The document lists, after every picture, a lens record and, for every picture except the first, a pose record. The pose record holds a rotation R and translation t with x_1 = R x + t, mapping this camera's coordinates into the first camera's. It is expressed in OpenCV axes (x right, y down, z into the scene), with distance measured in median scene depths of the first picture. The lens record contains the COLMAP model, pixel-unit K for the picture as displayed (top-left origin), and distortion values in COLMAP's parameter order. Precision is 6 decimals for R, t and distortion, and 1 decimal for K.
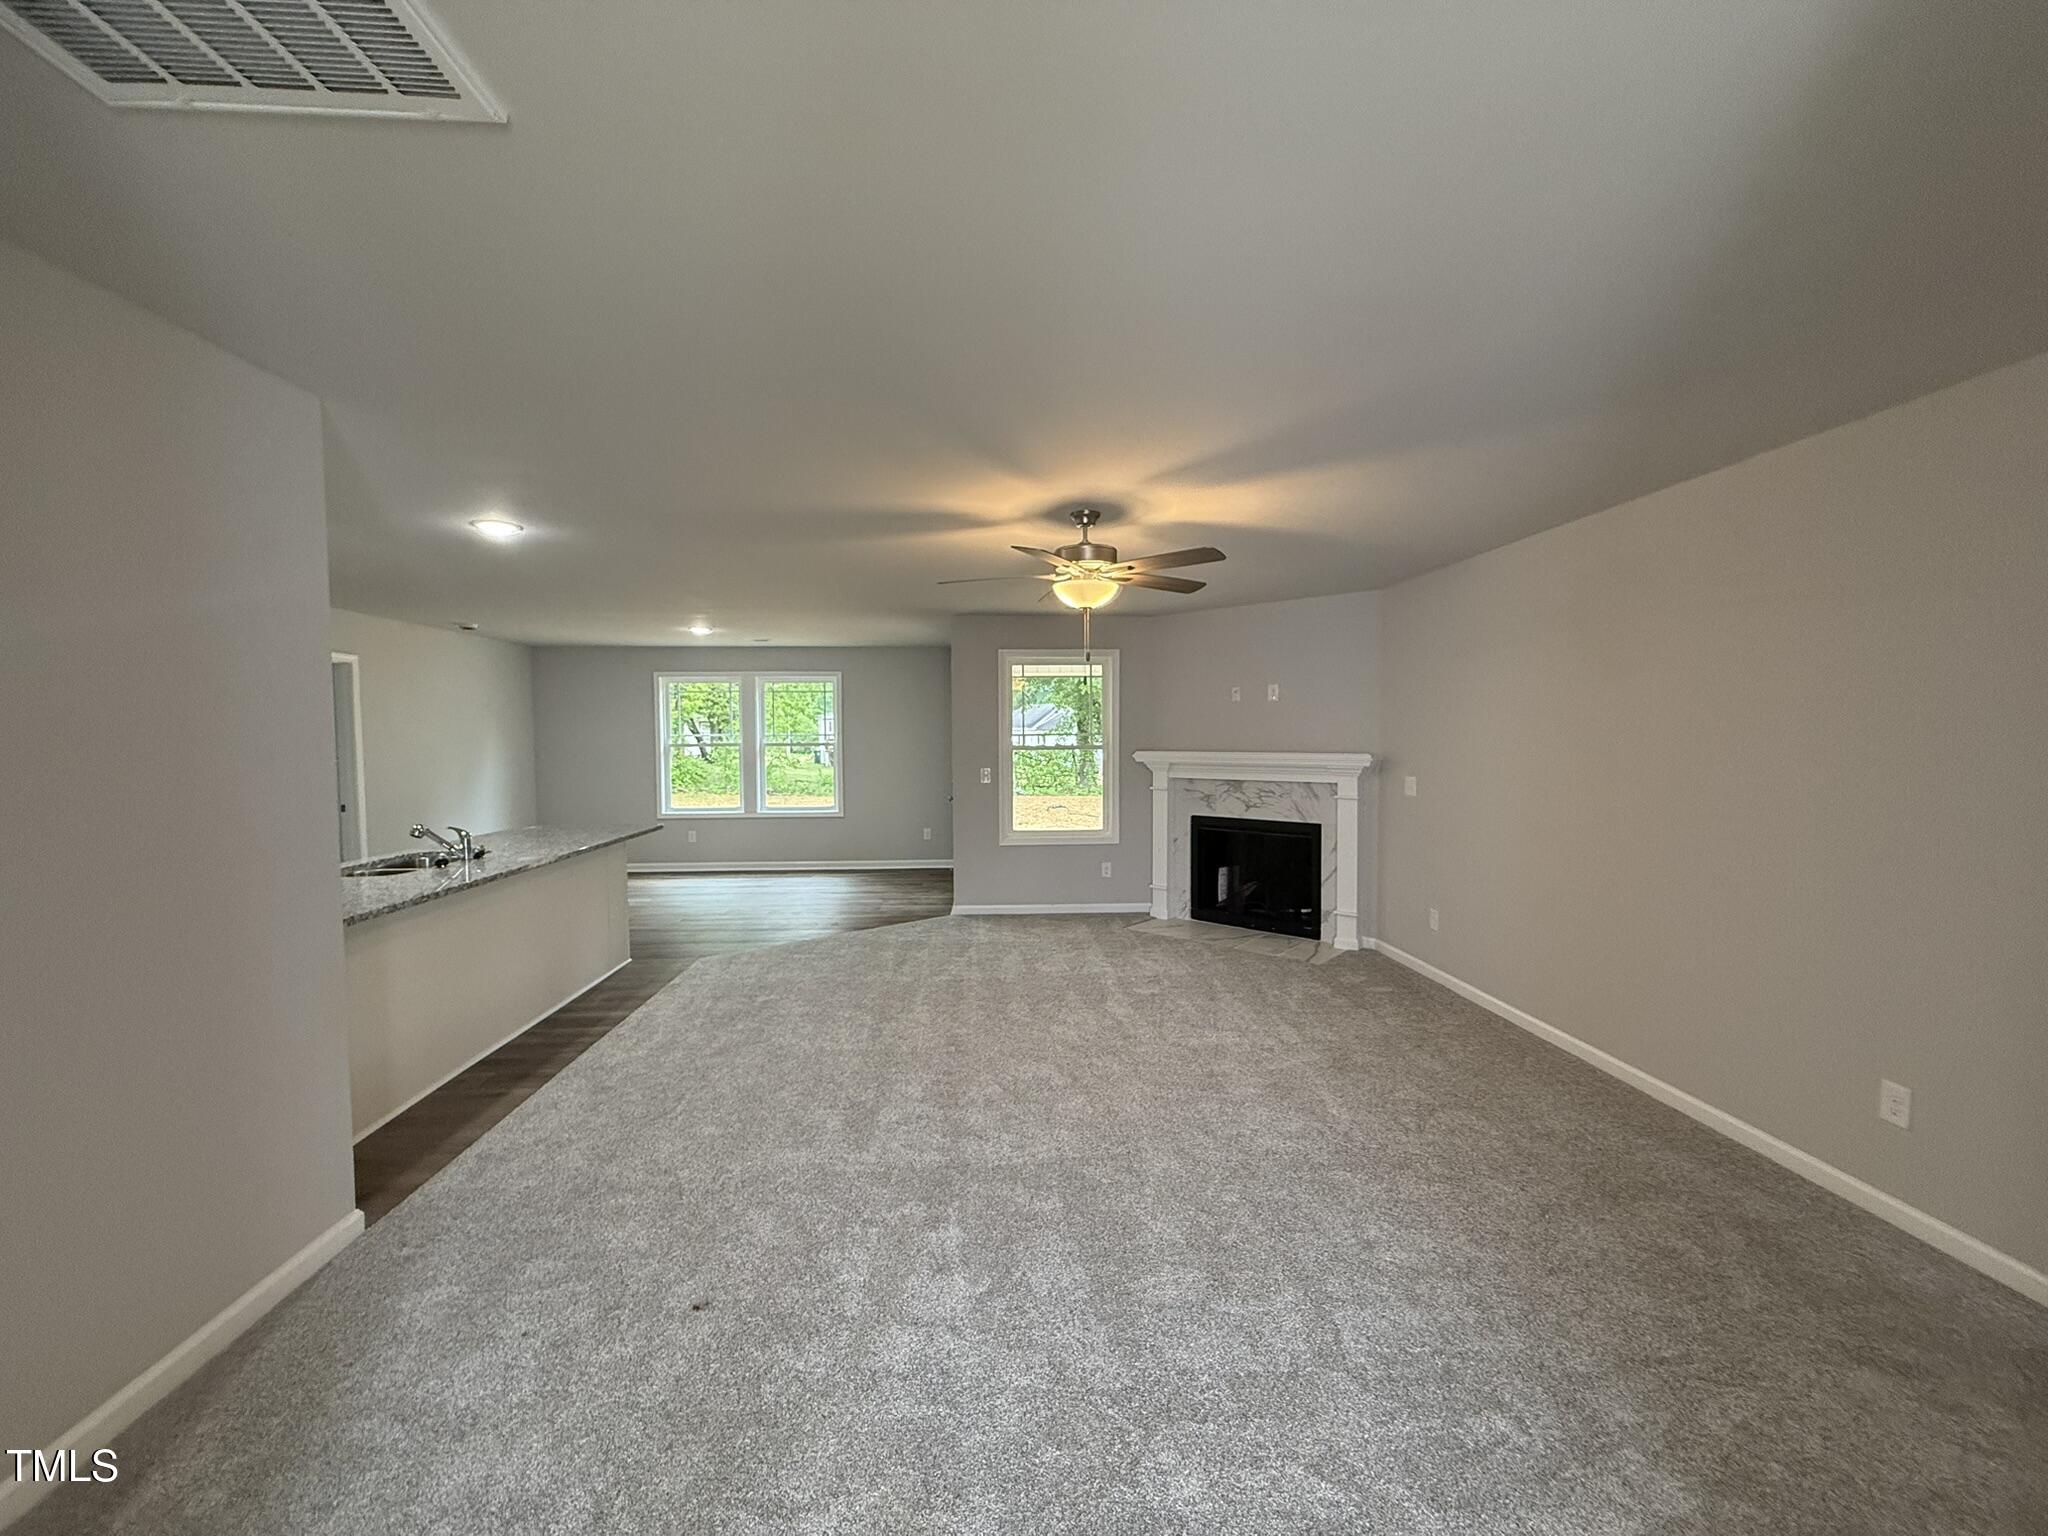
lens RADIAL K [[816.1, 0, 1016.6], [0, 816.1, 769.8], [0, 0, 1]] dist [-0.001034, 0.000114]
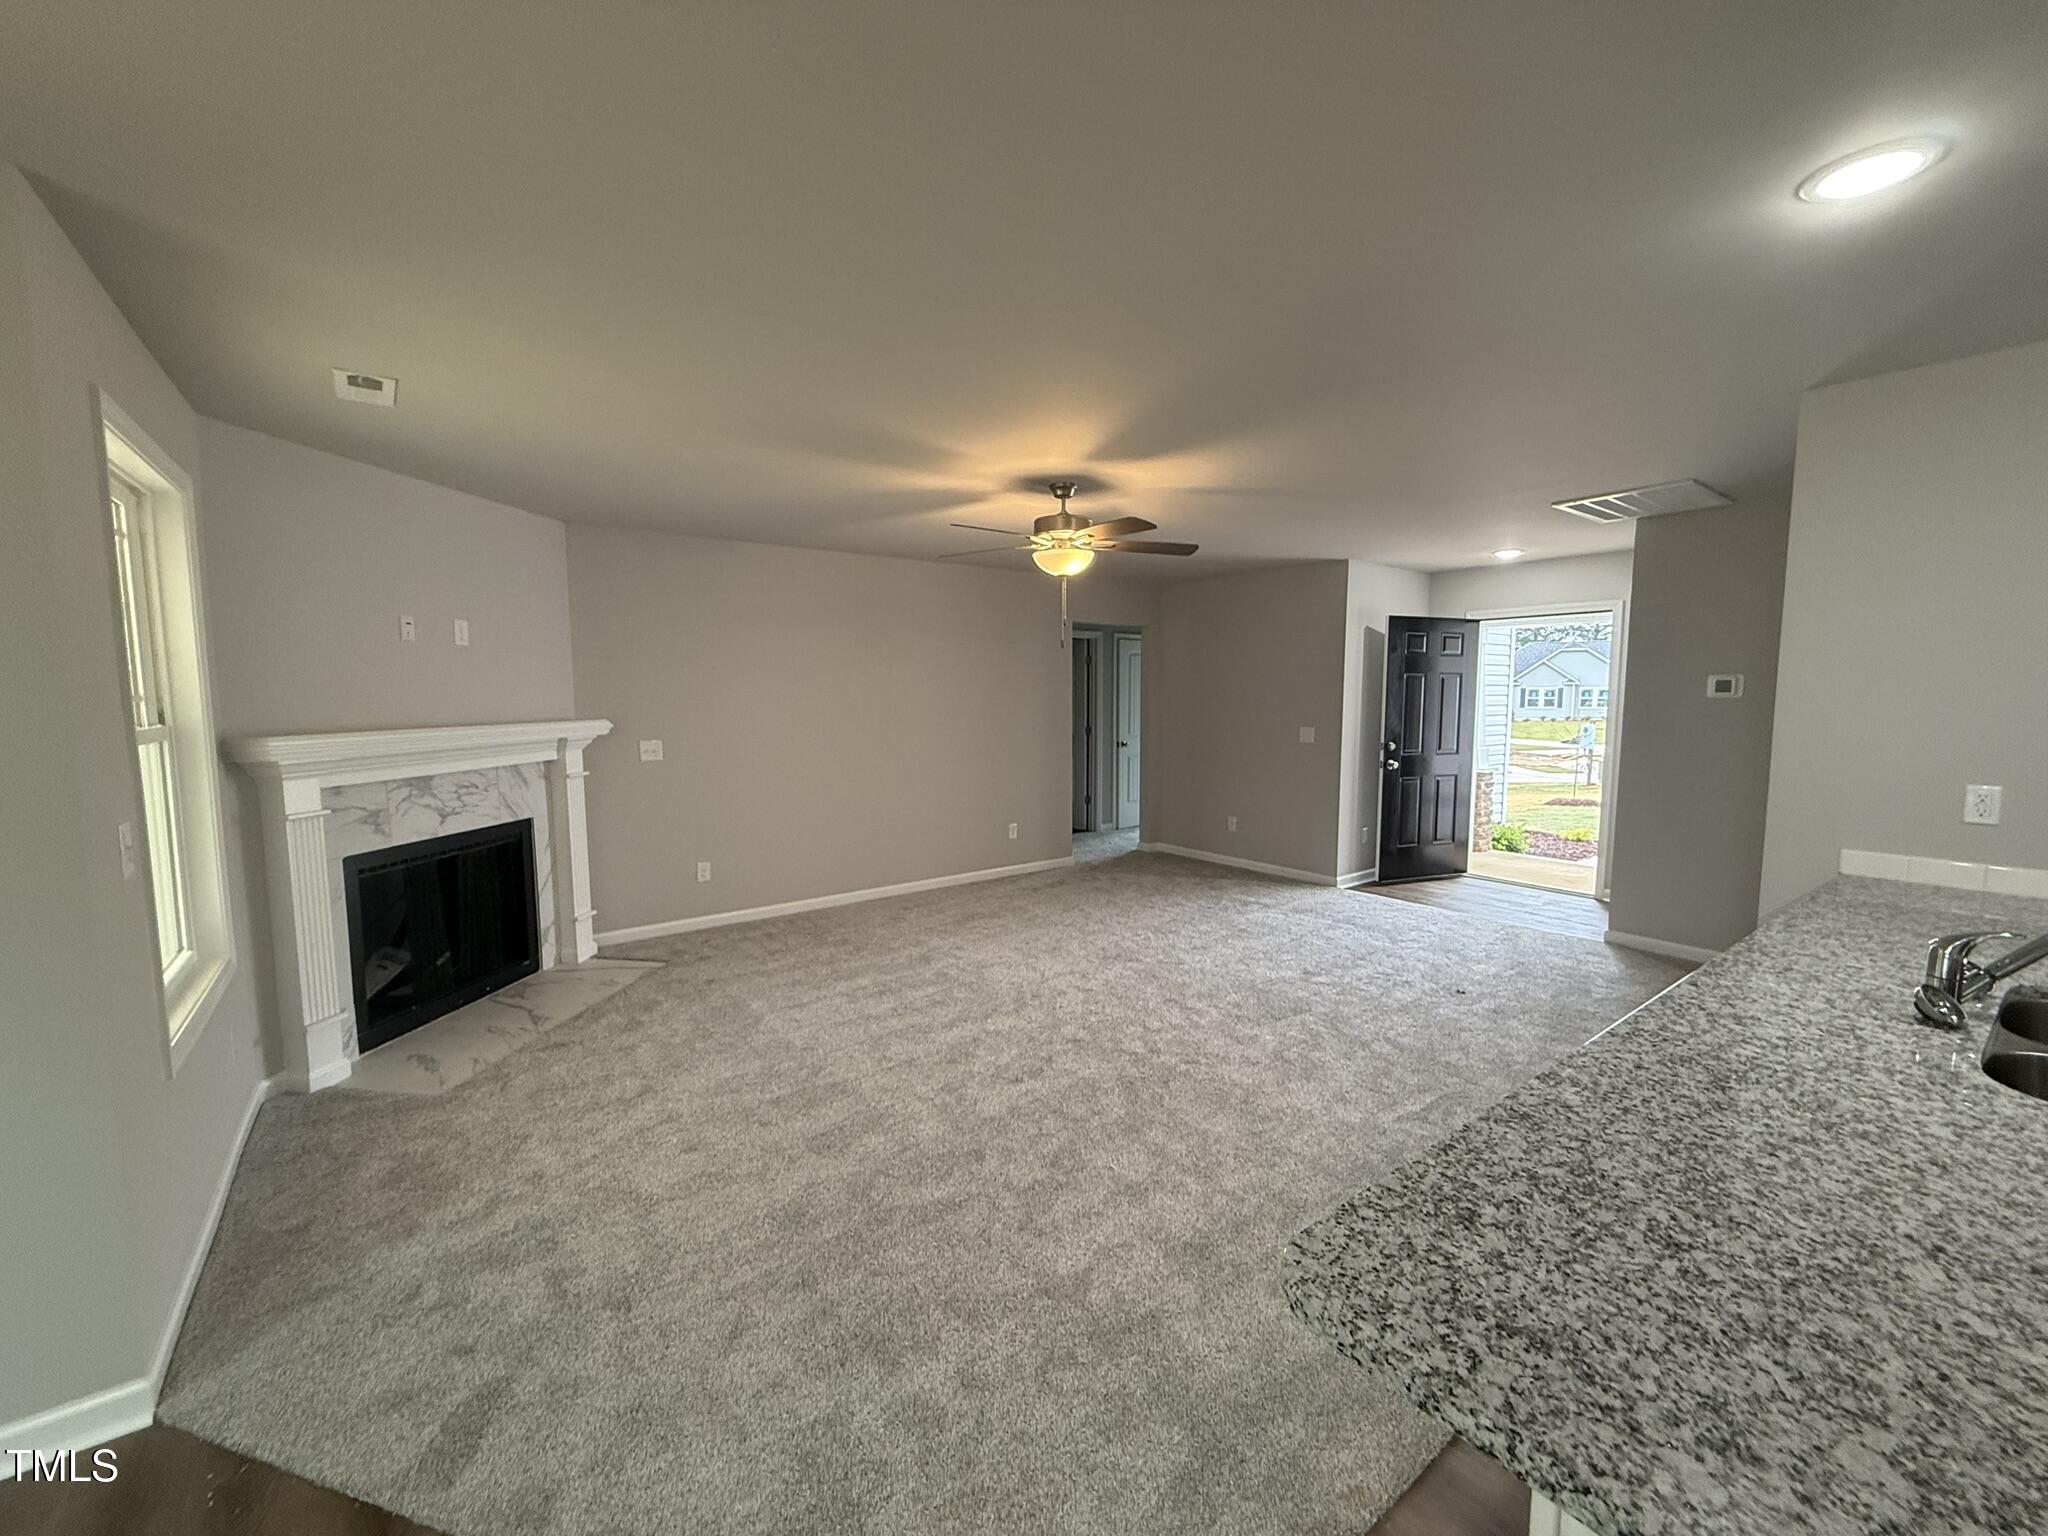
lens RADIAL K [[816.1, 0, 1016.6], [0, 816.1, 769.8], [0, 0, 1]] dist [-0.001034, 0.000114]
pose [[-0.547481, -0.075806, 0.833378, -0.488054], [0.042254, 0.992114, 0.118003, -0.046699], [-0.835751, 0.099818, -0.539960, 1.023104]]
